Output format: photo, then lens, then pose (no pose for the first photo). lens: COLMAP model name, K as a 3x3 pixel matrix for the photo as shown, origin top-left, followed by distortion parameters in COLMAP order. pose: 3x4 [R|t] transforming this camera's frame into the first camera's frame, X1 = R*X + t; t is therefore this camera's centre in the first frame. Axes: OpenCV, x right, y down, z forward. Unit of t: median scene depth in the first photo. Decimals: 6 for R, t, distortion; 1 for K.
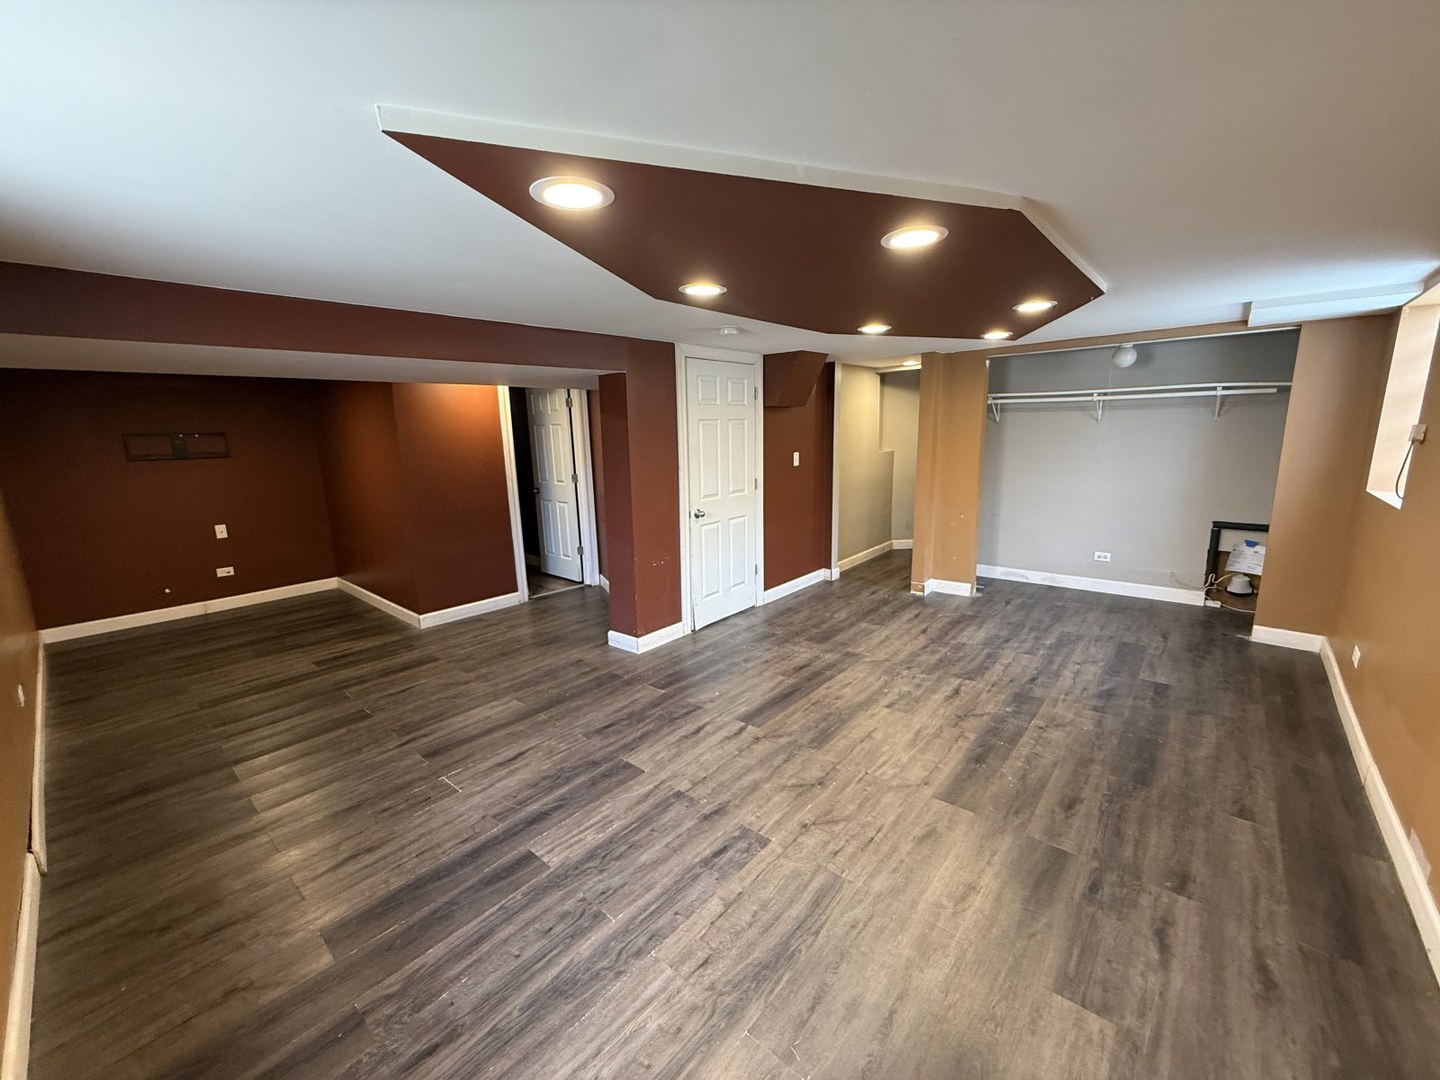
lens RADIAL K [[574.2, 0, 716.7], [0, 574.2, 538.9], [0, 0, 1]] dist [0.000814, -0.000235]
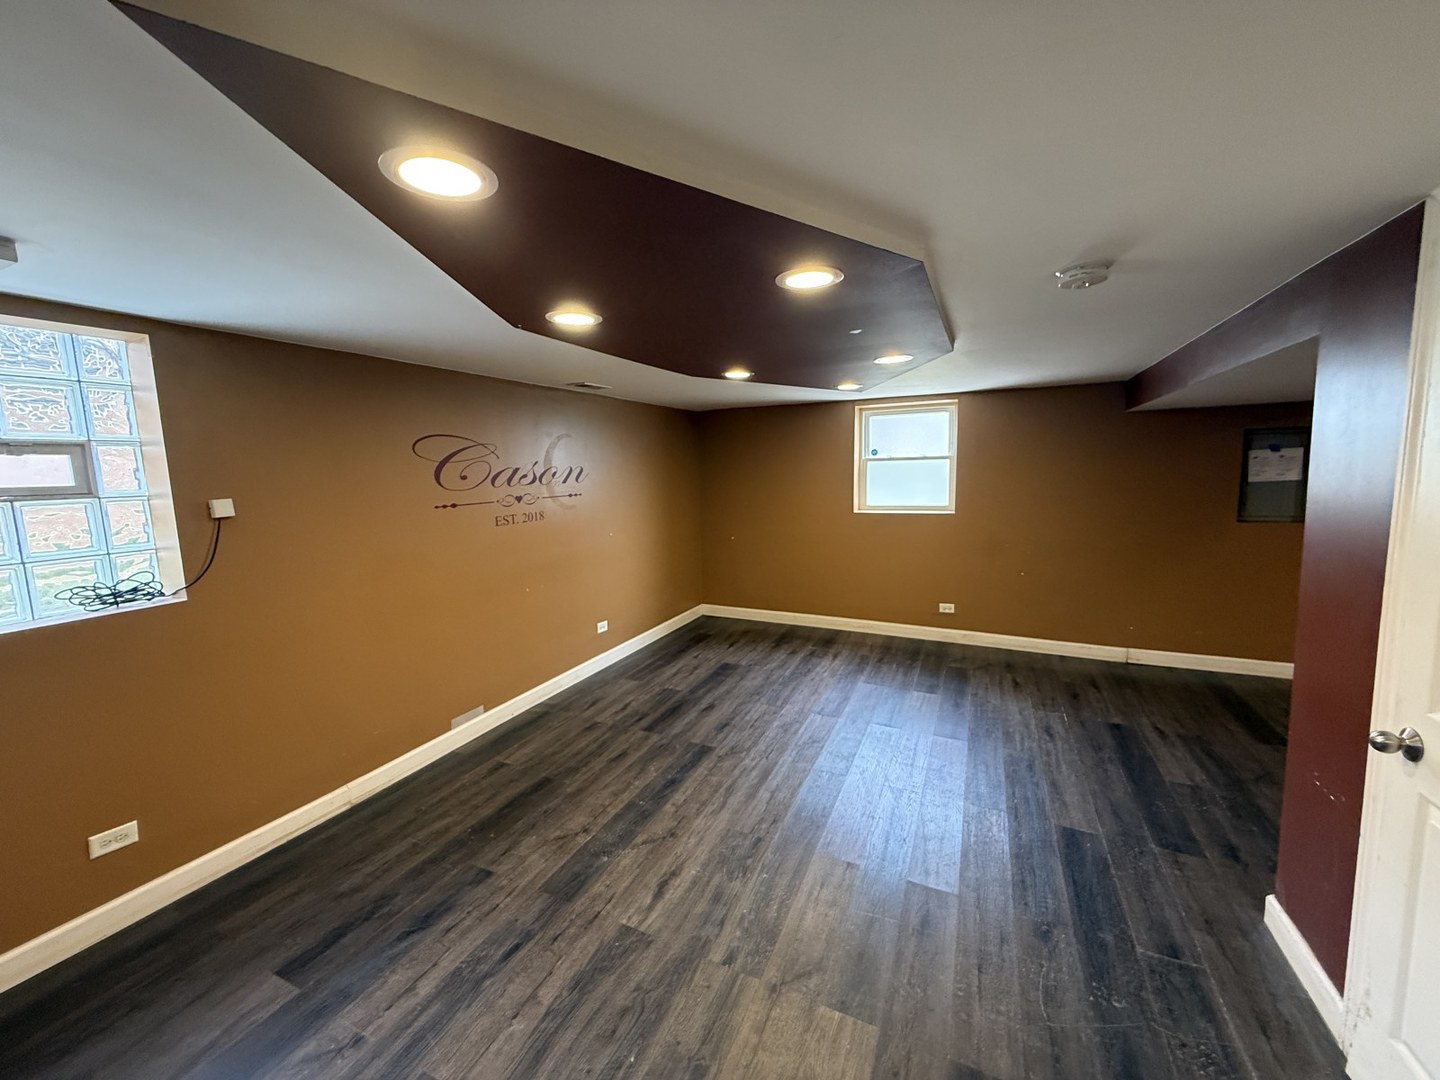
lens RADIAL K [[574.2, 0, 716.7], [0, 574.2, 538.9], [0, 0, 1]] dist [0.000814, -0.000235]
pose [[-0.960245, 0.082119, -0.266808, 0.564793], [-0.005460, 0.950047, 0.312058, -0.349727], [0.279106, 0.301109, -0.911830, 1.689262]]
